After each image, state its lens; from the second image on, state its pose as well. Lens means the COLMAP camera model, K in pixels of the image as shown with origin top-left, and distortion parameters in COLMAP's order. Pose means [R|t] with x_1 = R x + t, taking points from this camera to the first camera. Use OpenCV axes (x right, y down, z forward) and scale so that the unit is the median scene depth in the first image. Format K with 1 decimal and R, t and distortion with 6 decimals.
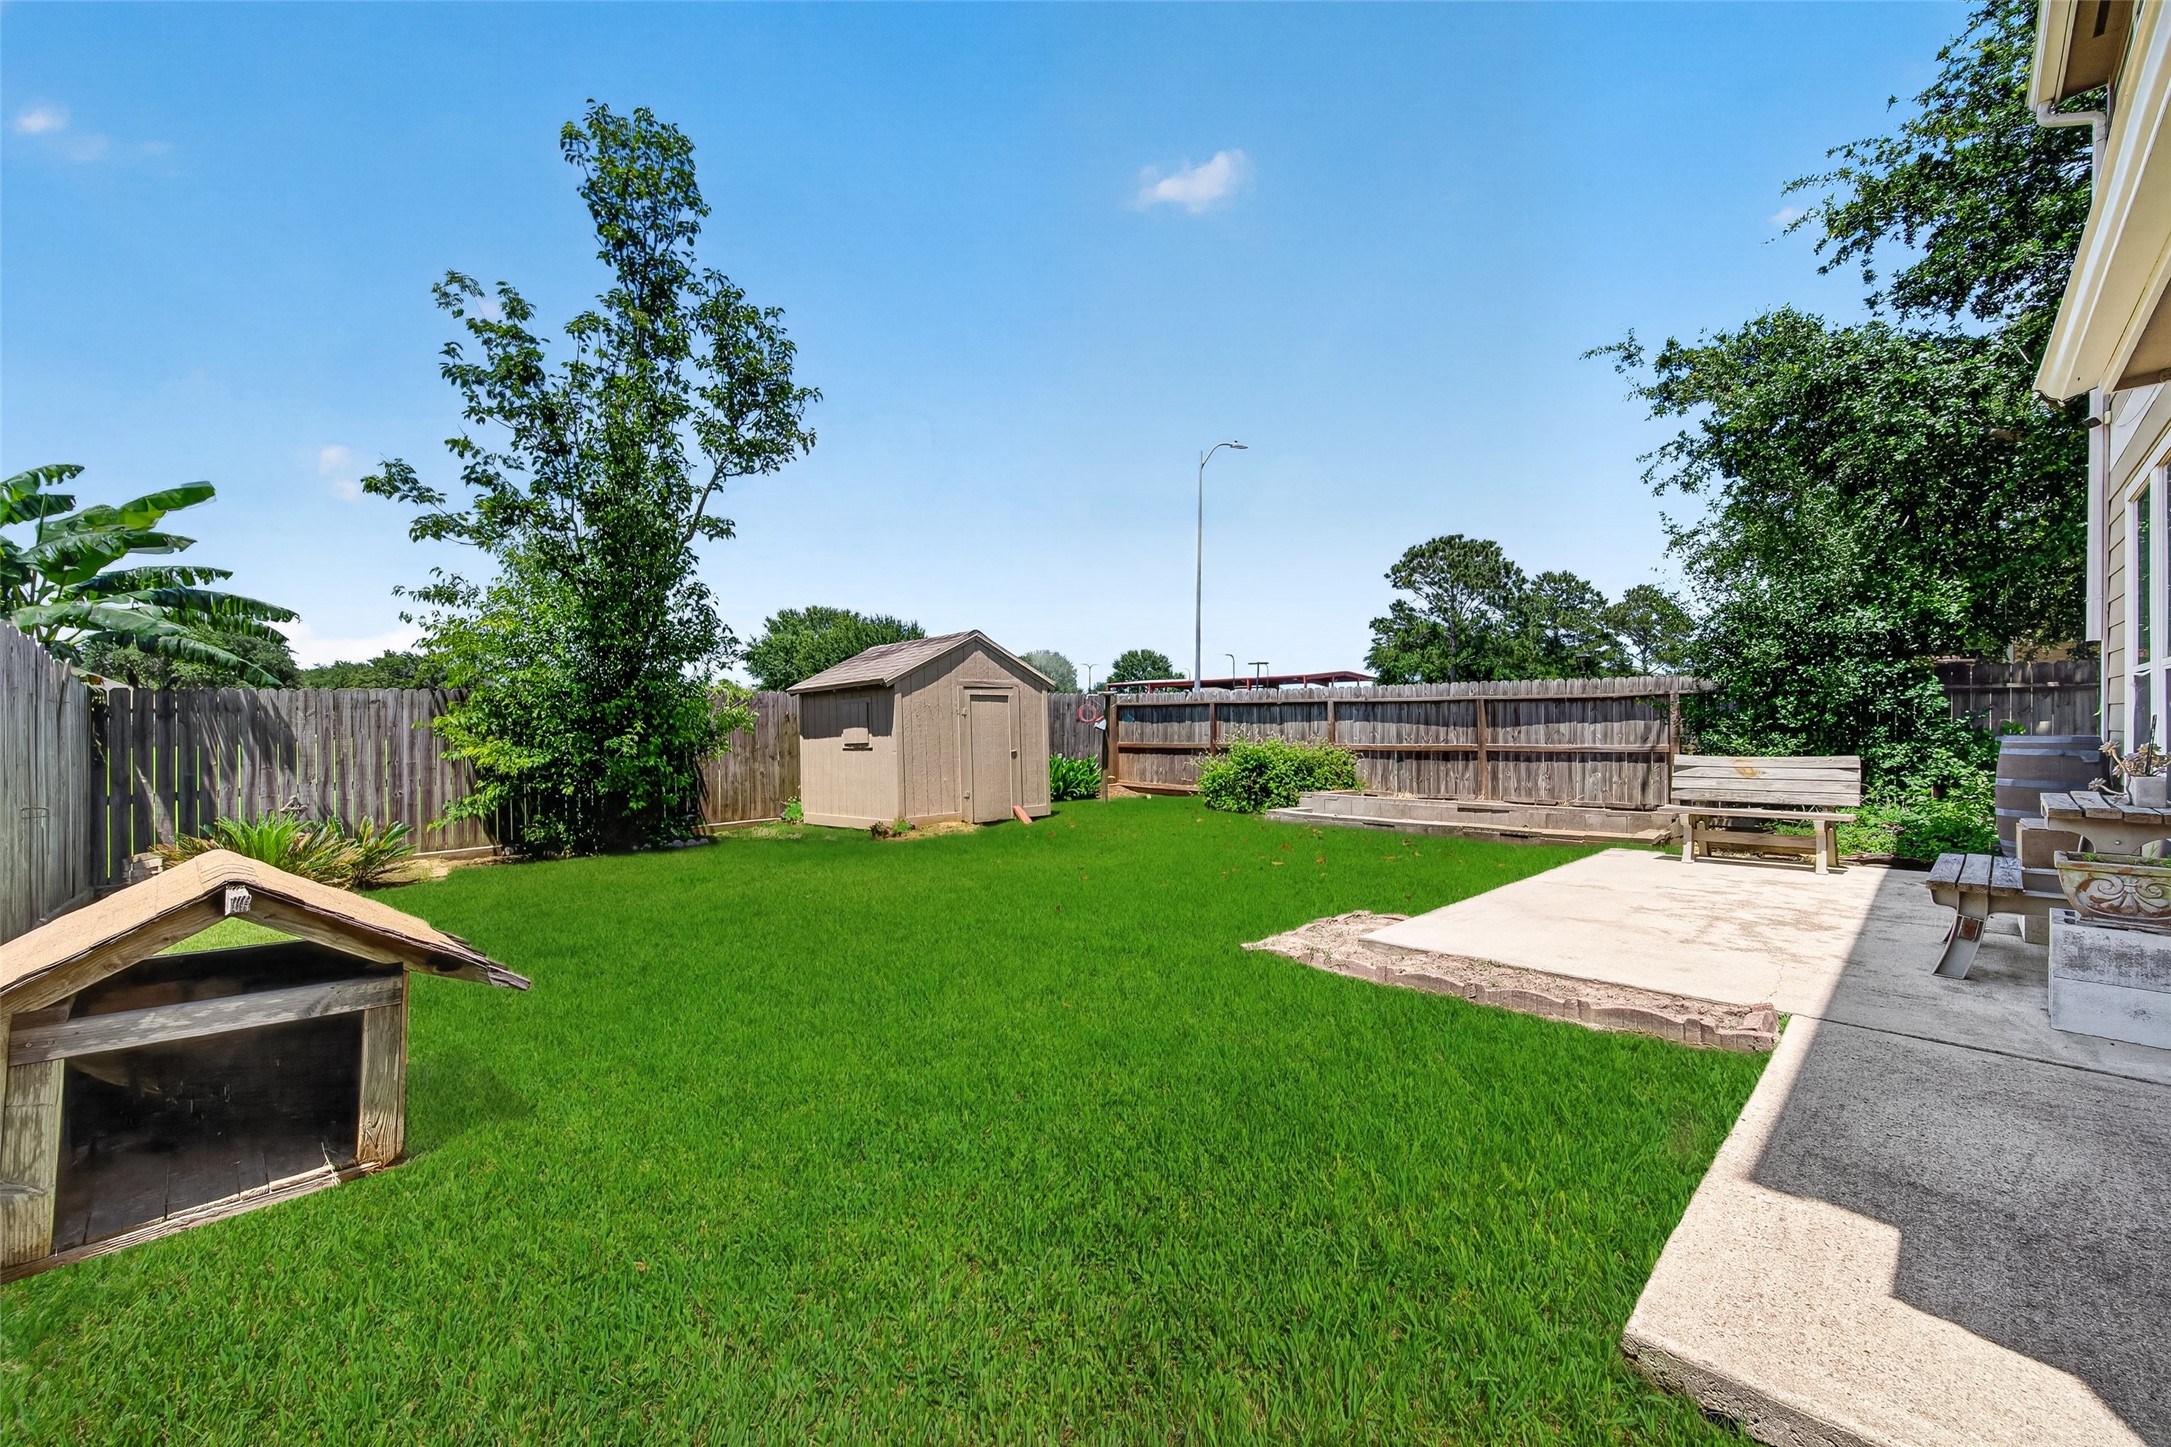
lens RADIAL K [[855.2, 0, 1095.2], [0, 855.2, 721.9], [0, 0, 1]] dist [0.013980, -0.007144]
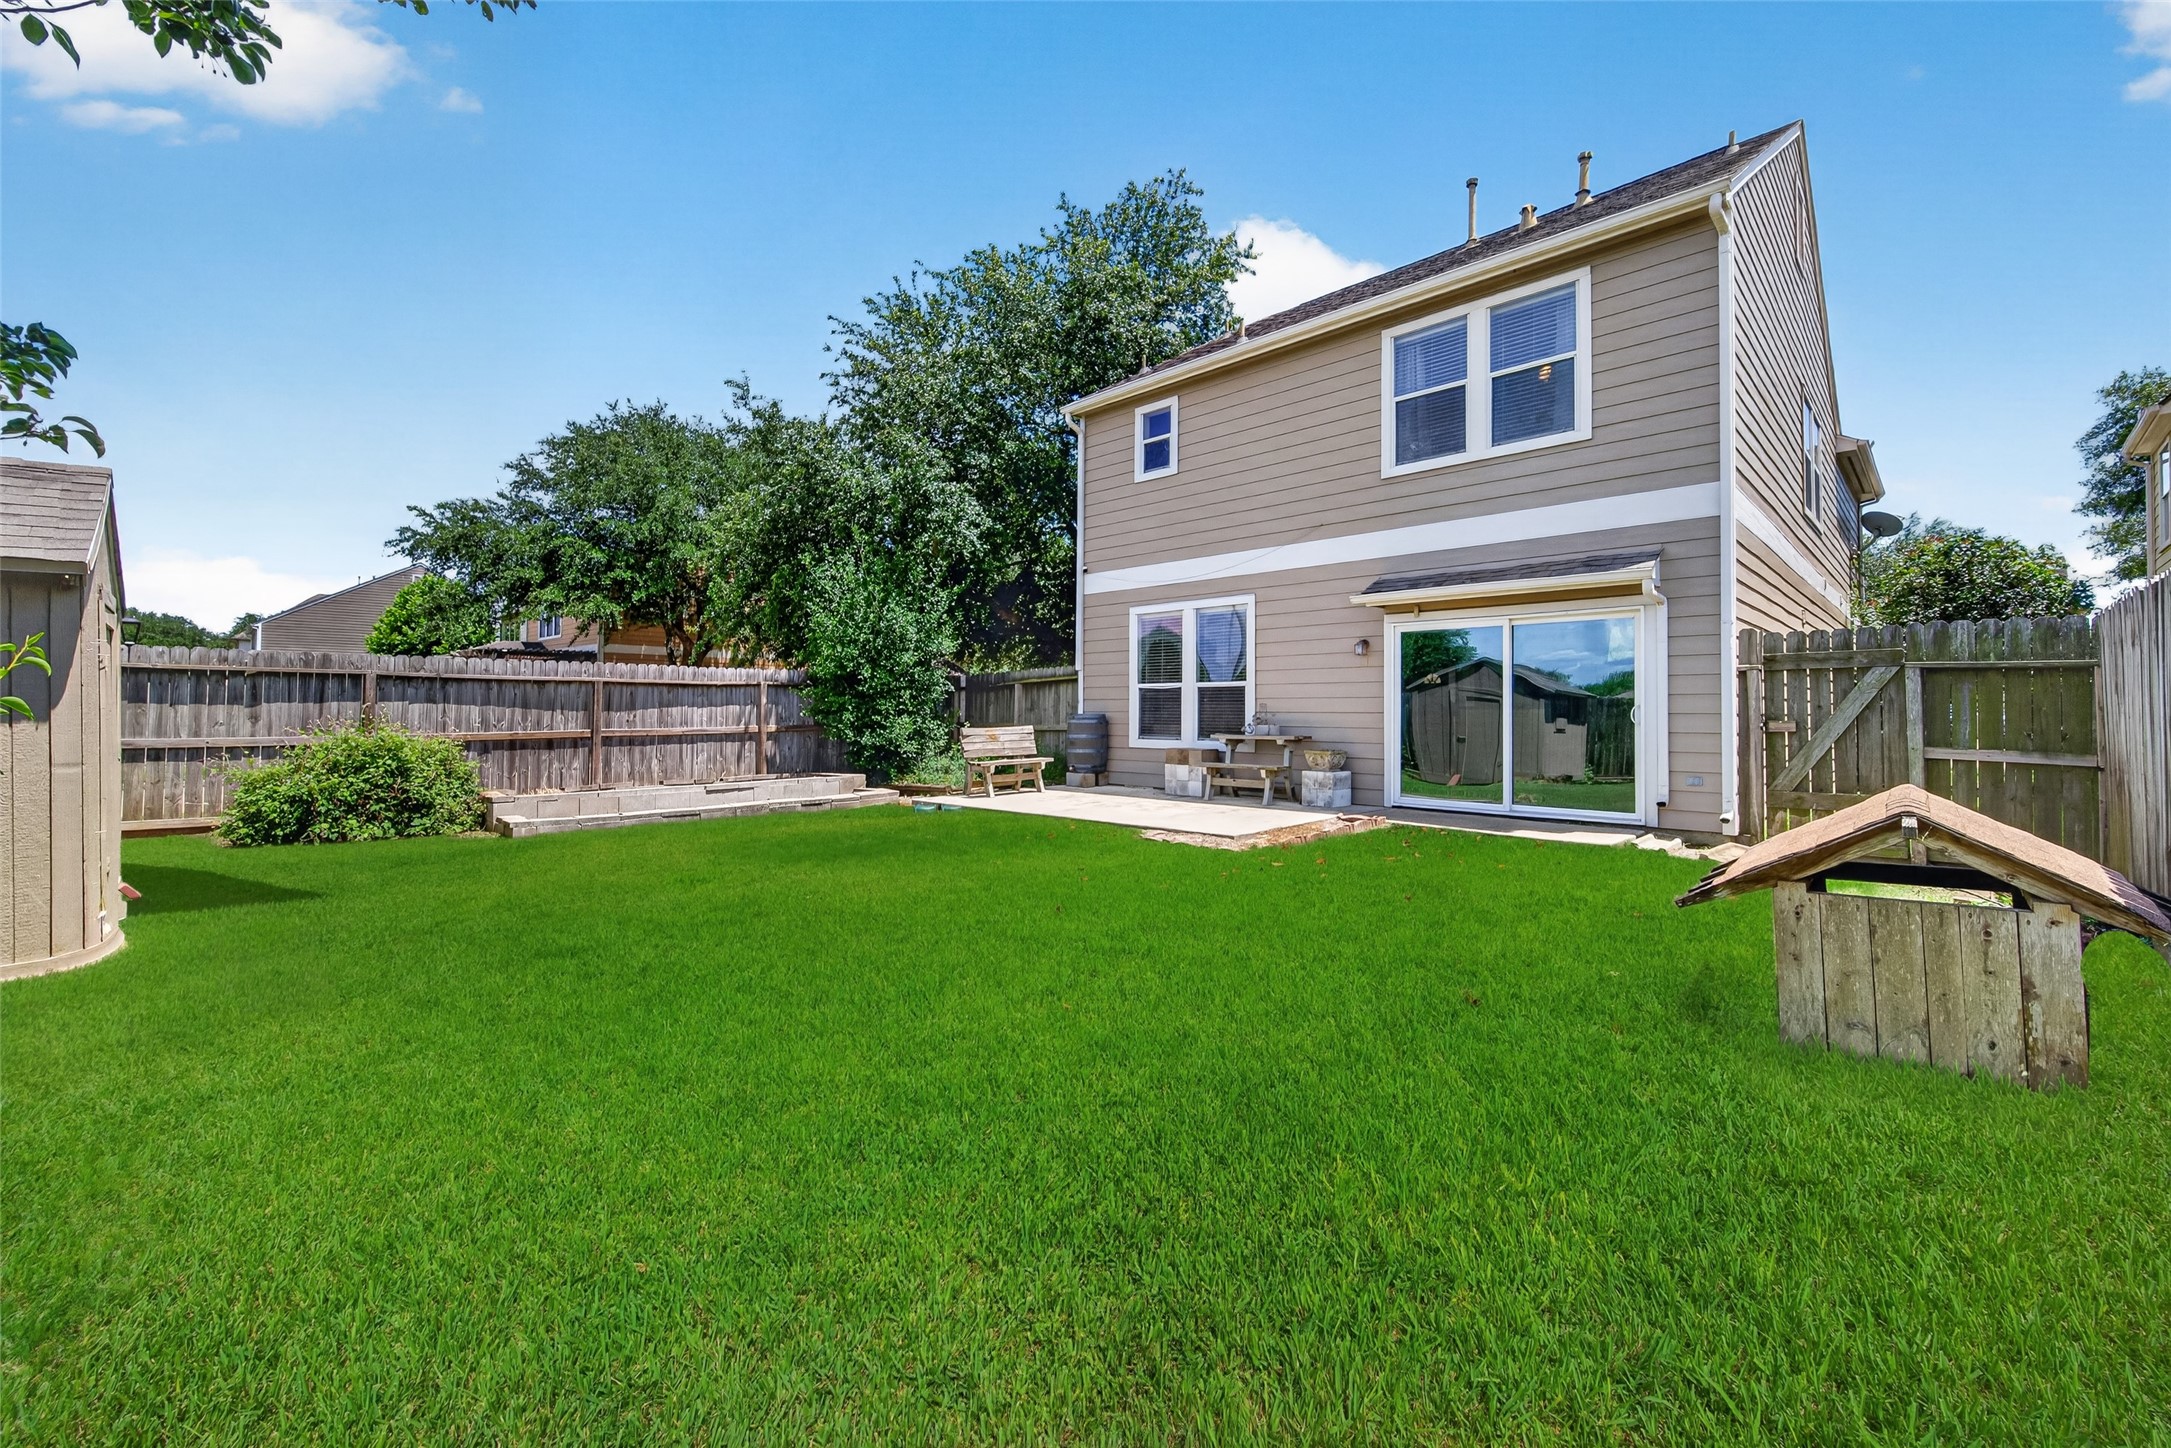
lens RADIAL K [[845.3, 0, 1097.8], [0, 845.3, 702.2], [0, 0, 1]] dist [0.012580, -0.005788]
pose [[0.000468, 0.016143, 0.999870, -0.519584], [-0.002815, 0.999866, -0.016141, 0.010787], [-0.999996, -0.002807, 0.000513, 0.507544]]
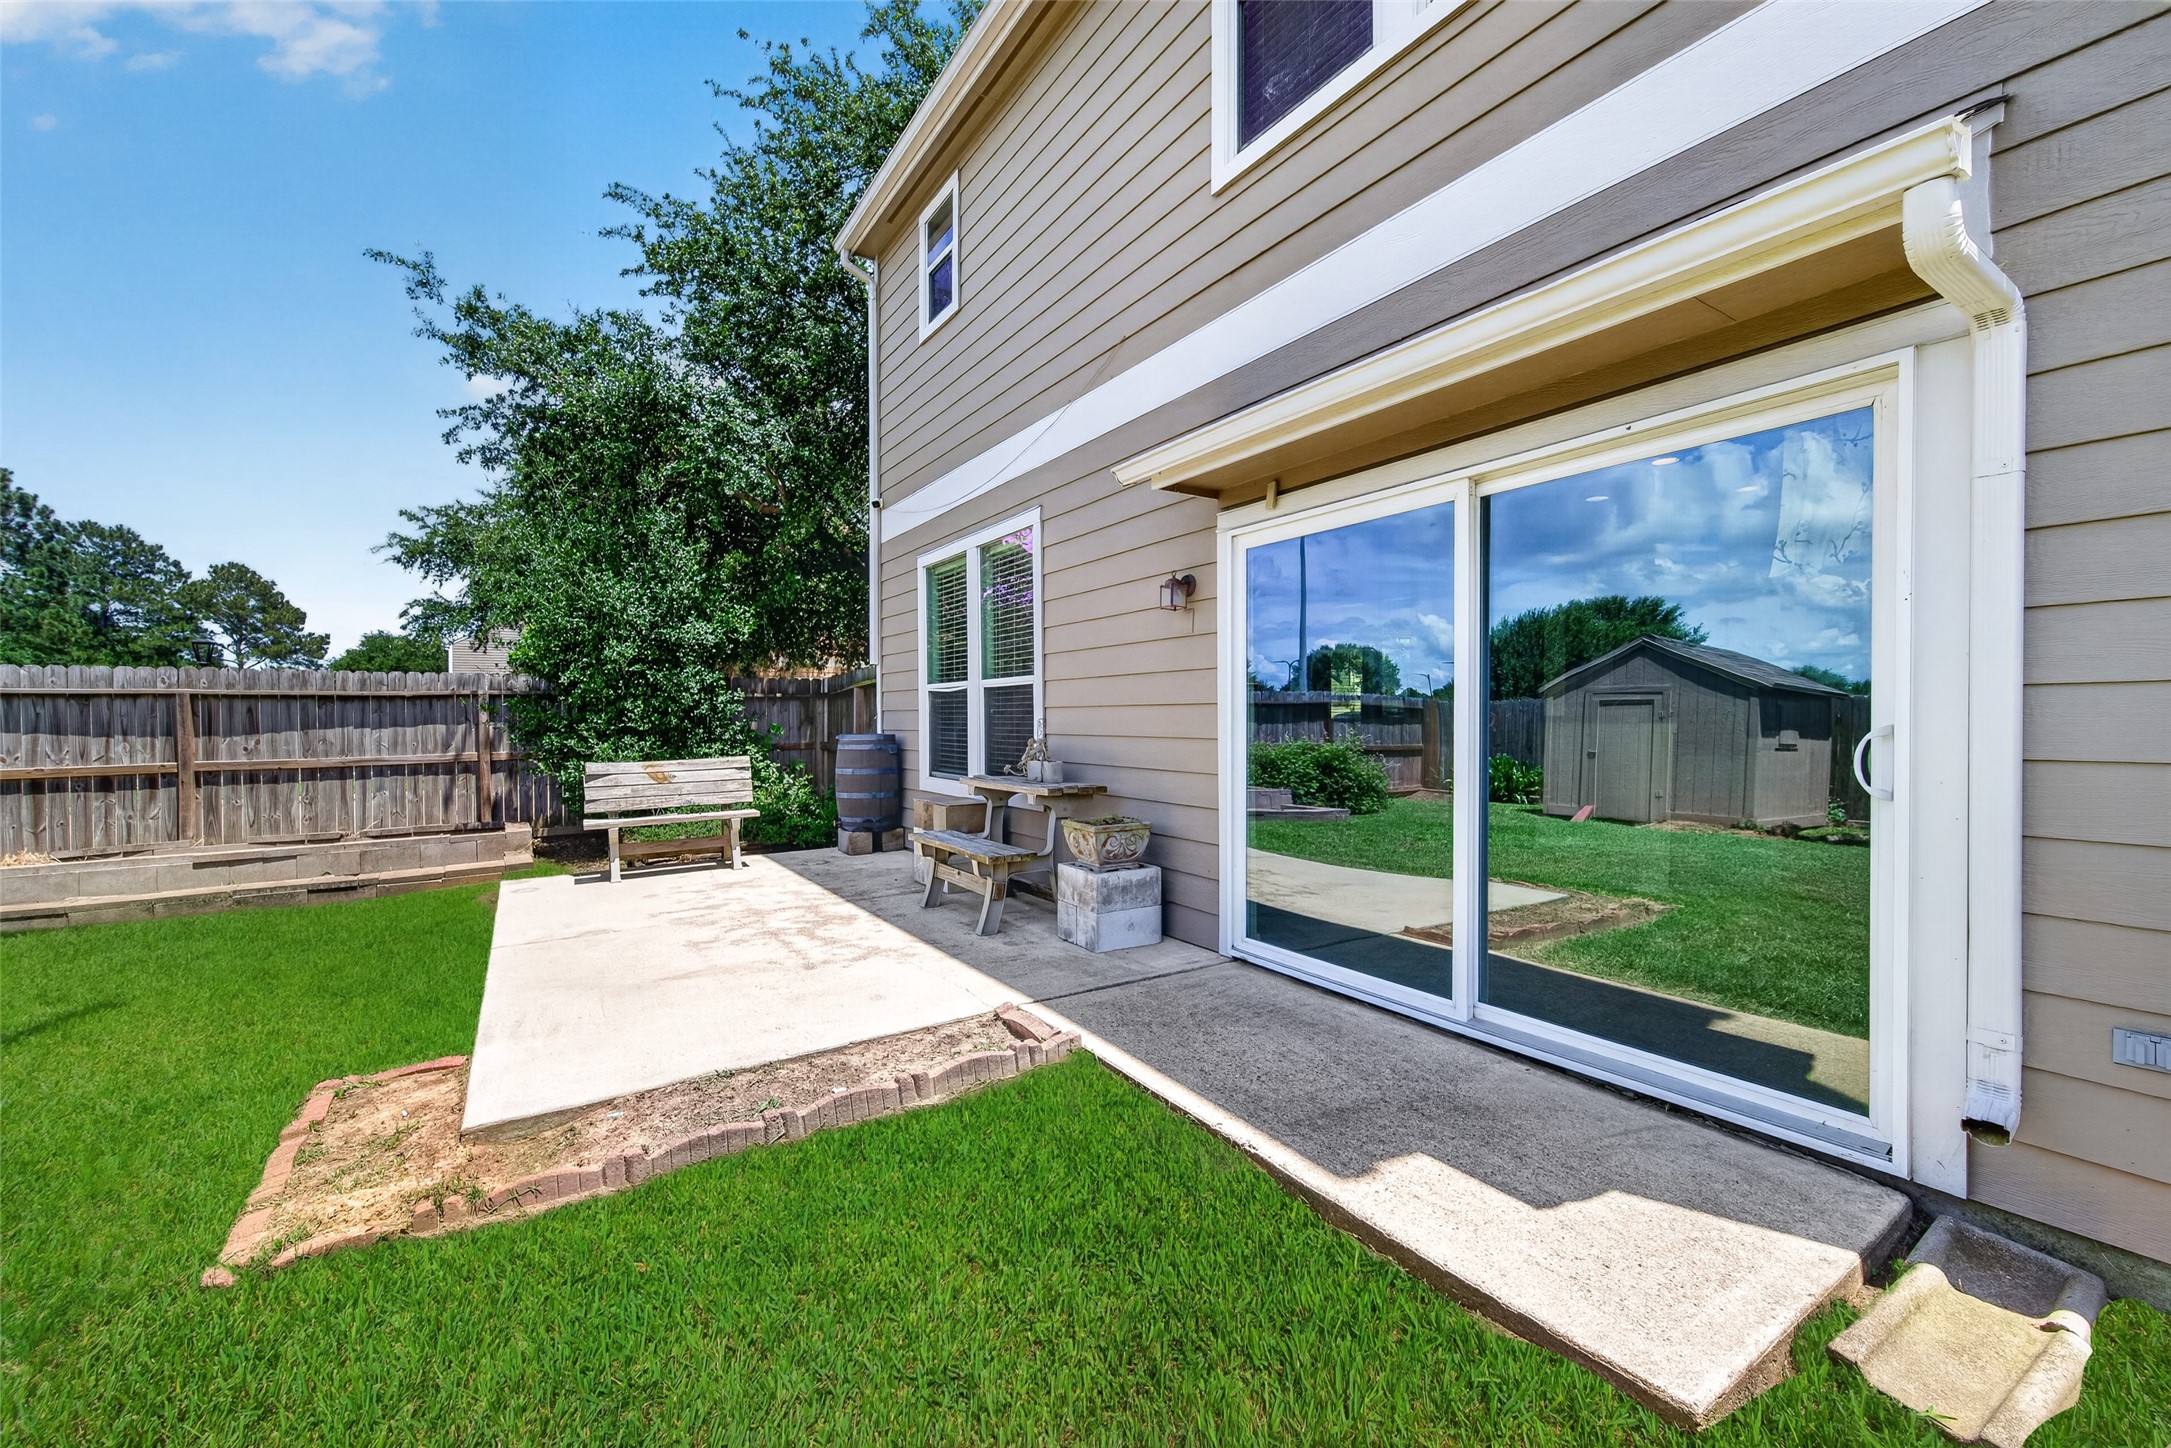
lens RADIAL K [[855.2, 0, 1095.2], [0, 855.2, 722.4], [0, 0, 1]] dist [0.013980, -0.007144]
pose [[0.209773, -0.001780, 0.977748, -0.052876], [0.005666, 0.999984, 0.000605, -0.000765], [-0.977734, 0.005413, 0.209780, 0.199794]]
